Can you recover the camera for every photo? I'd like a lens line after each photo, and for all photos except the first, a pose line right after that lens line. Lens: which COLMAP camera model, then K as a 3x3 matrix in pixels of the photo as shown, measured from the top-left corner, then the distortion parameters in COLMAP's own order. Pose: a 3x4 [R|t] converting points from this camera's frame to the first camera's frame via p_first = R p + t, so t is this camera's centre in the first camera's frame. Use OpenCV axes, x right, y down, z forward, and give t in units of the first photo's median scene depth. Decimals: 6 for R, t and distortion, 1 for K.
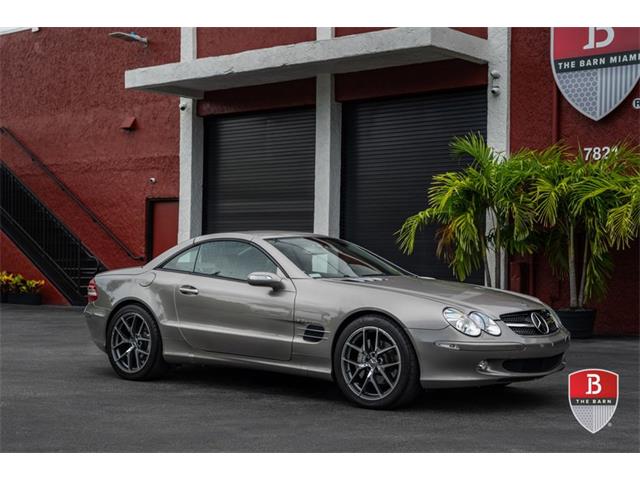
lens RADIAL K [[986.2, 0, 320.0], [0, 986.2, 240.0], [0, 0, 1]] dist [0.021849, -0.020134]
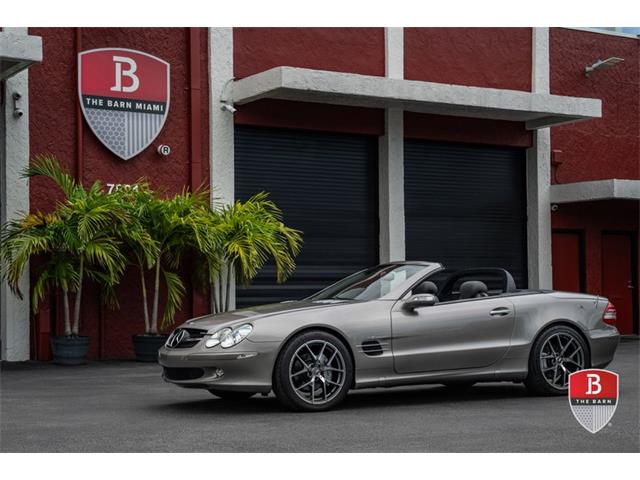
lens RADIAL K [[1101.6, 0, 317.3], [0, 1101.6, 269.1], [0, 0, 1]] dist [0.036862, -0.002300]
pose [[0.346452, 0.008625, 0.938028, -0.737567], [-0.004206, 0.999962, -0.007641, 0.005780], [-0.938058, -0.001298, 0.346475, 0.373428]]
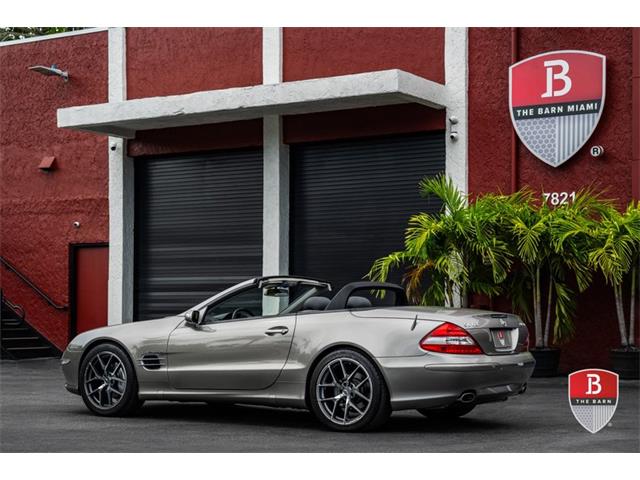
lens RADIAL K [[1113.8, 0, 330.1], [0, 1113.8, 300.4], [0, 0, 1]] dist [0.013831, -0.023585]
pose [[0.989449, -0.012046, 0.144381, -0.118168], [0.010422, 0.999874, 0.011994, 0.002294], [-0.144508, -0.010363, 0.989449, -0.116429]]
